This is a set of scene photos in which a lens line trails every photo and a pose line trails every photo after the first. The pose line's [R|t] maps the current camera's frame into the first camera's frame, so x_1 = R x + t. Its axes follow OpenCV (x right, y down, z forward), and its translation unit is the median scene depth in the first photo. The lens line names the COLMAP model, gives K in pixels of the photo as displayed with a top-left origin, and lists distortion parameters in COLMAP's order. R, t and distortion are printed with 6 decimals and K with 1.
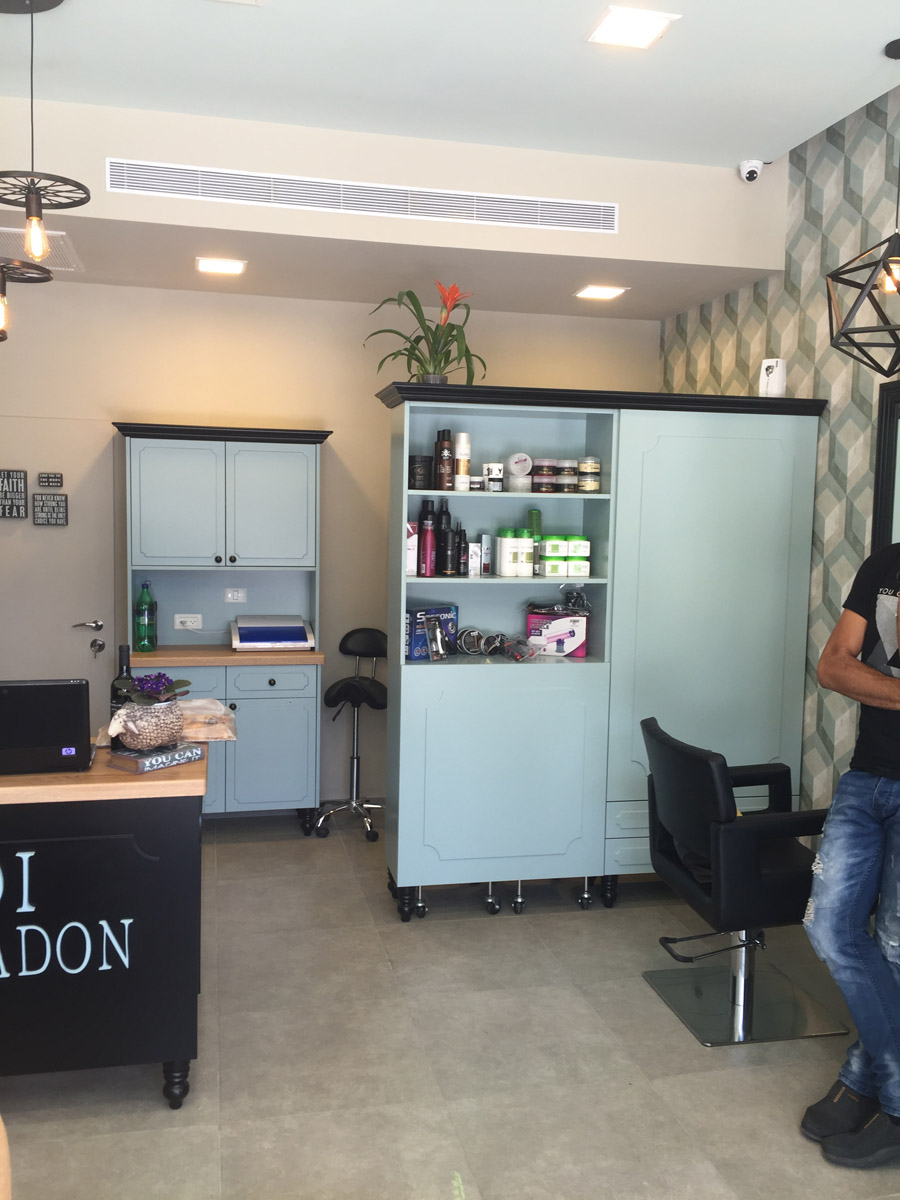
lens RADIAL K [[1022.1, 0, 440.7], [0, 1022.1, 595.8], [0, 0, 1]] dist [0.086169, -0.123285]
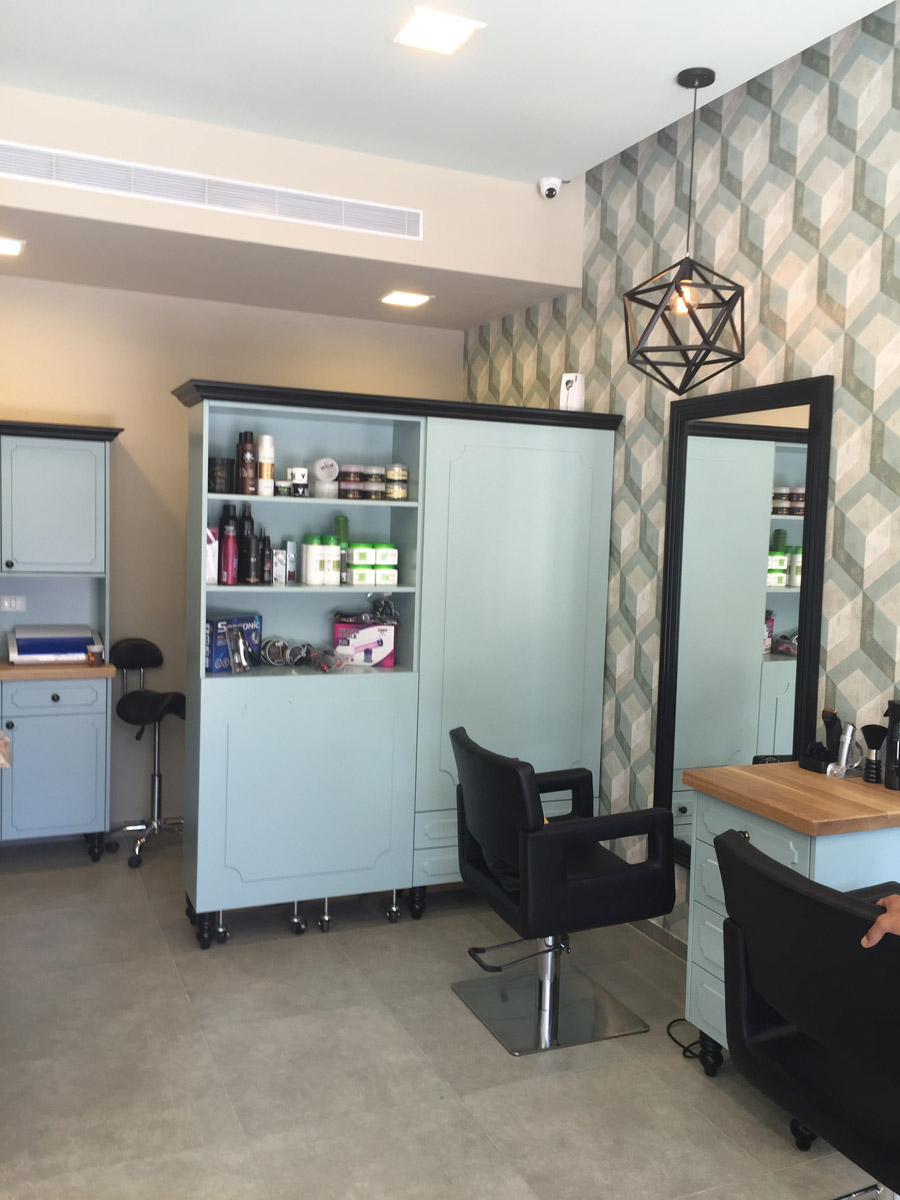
lens RADIAL K [[1022.1, 0, 447.0], [0, 1022.1, 597.2], [0, 0, 1]] dist [0.086169, -0.123285]
pose [[0.980261, -0.002290, 0.197693, -0.003264], [0.003075, 0.999989, -0.003662, -0.003476], [-0.197682, 0.004197, 0.980257, 0.025083]]
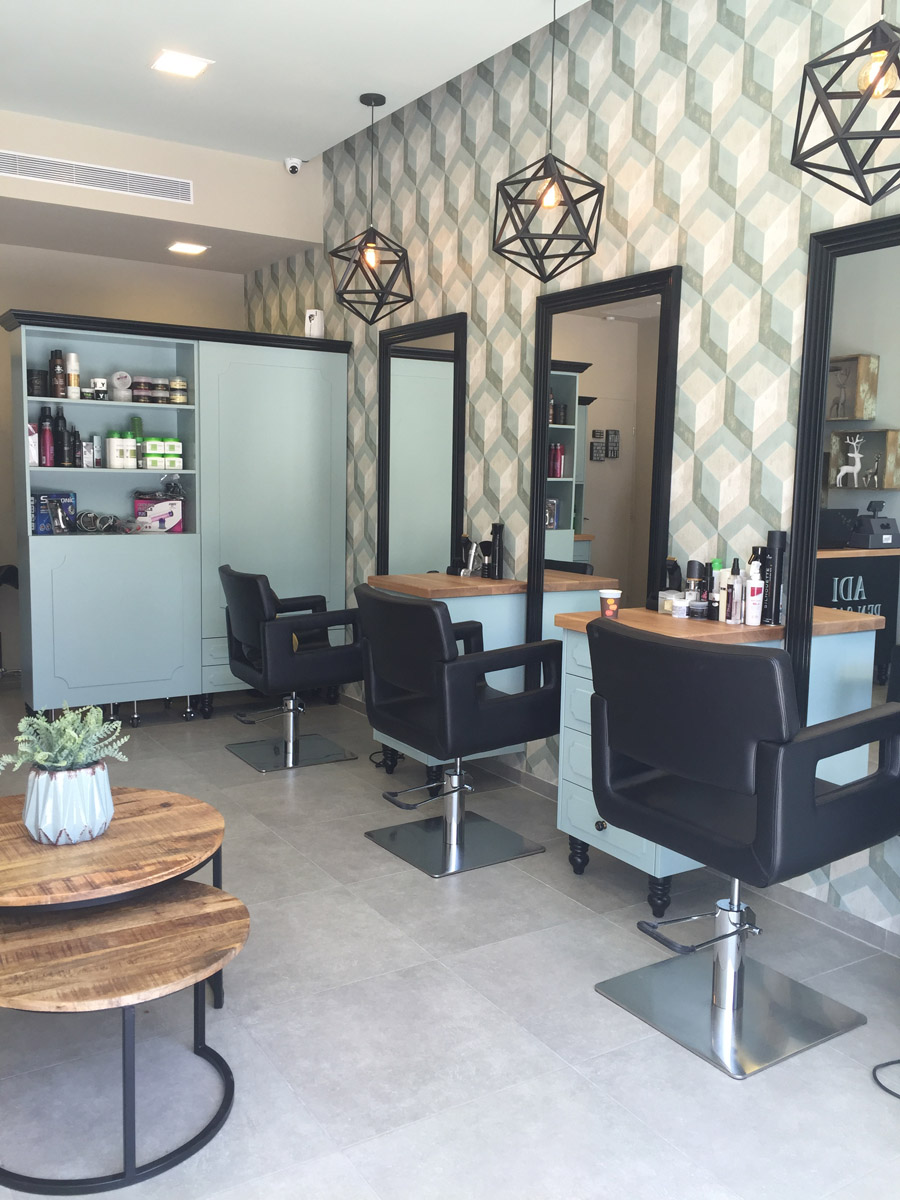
lens RADIAL K [[1022.1, 0, 446.9], [0, 1022.1, 604.7], [0, 0, 1]] dist [0.086169, -0.123285]
pose [[0.942334, -0.041823, 0.332050, 0.021464], [0.025171, 0.998208, 0.054295, 0.097534], [-0.333725, -0.042806, 0.941698, -0.377471]]
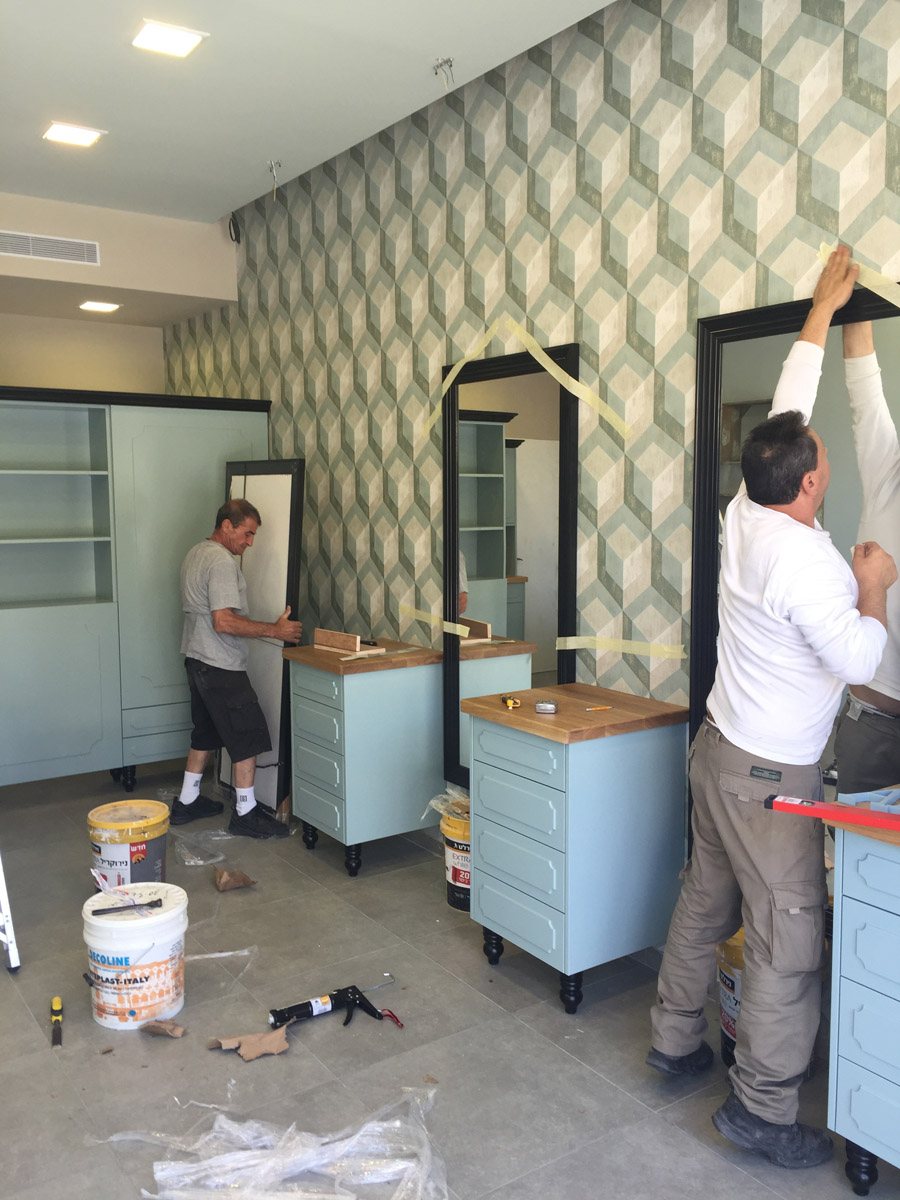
lens RADIAL K [[1022.1, 0, 440.7], [0, 1022.1, 601.9], [0, 0, 1]] dist [0.086169, -0.123285]
pose [[0.928858, -0.062606, 0.365107, 0.075702], [0.052351, 0.997908, 0.037931, 0.039688], [-0.366718, -0.016119, 0.930193, -0.375038]]
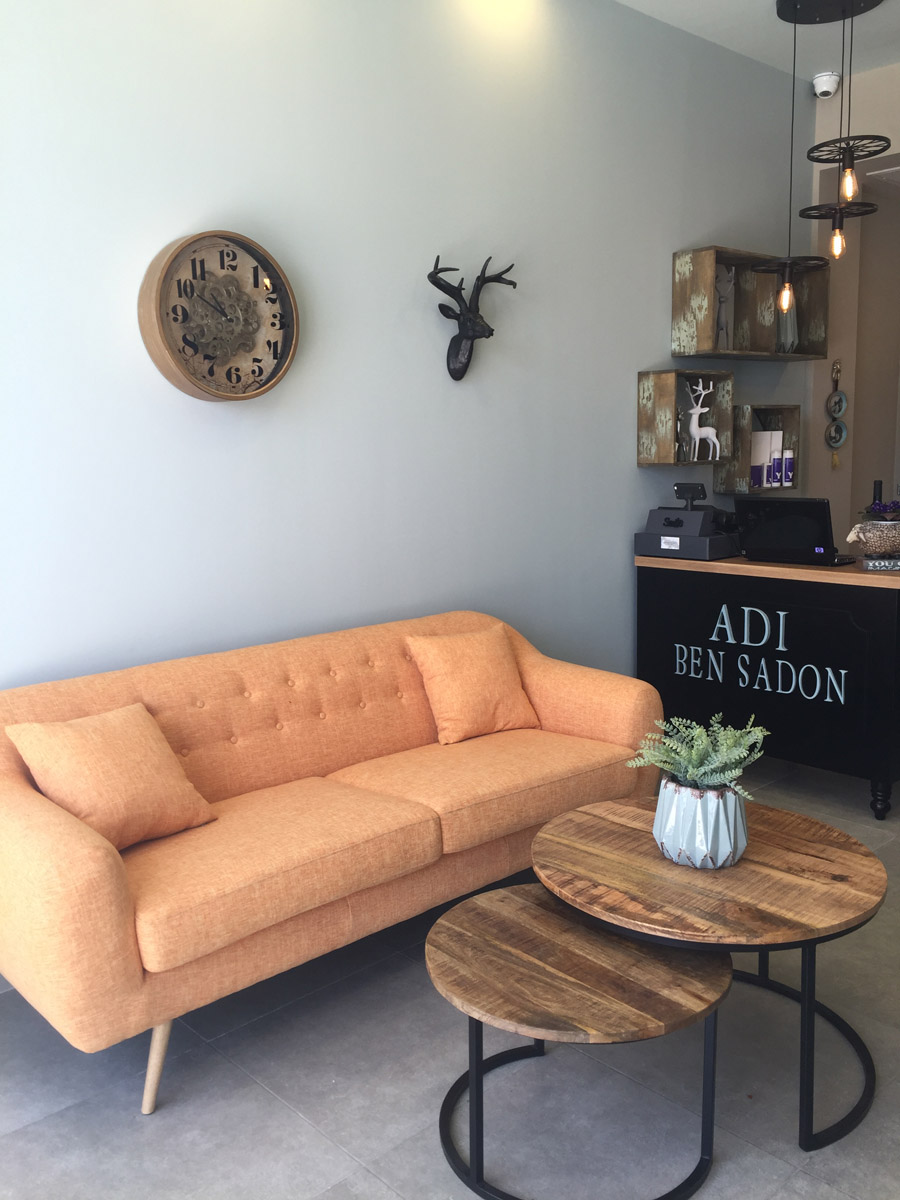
lens RADIAL K [[1022.1, 0, 446.3], [0, 1022.1, 580.1], [0, 0, 1]] dist [0.086169, -0.123285]
pose [[0.498940, 0.086376, -0.862321, 0.437734], [-0.037346, 0.996239, 0.078182, 0.069082], [0.865832, -0.006804, 0.500289, -0.122399]]
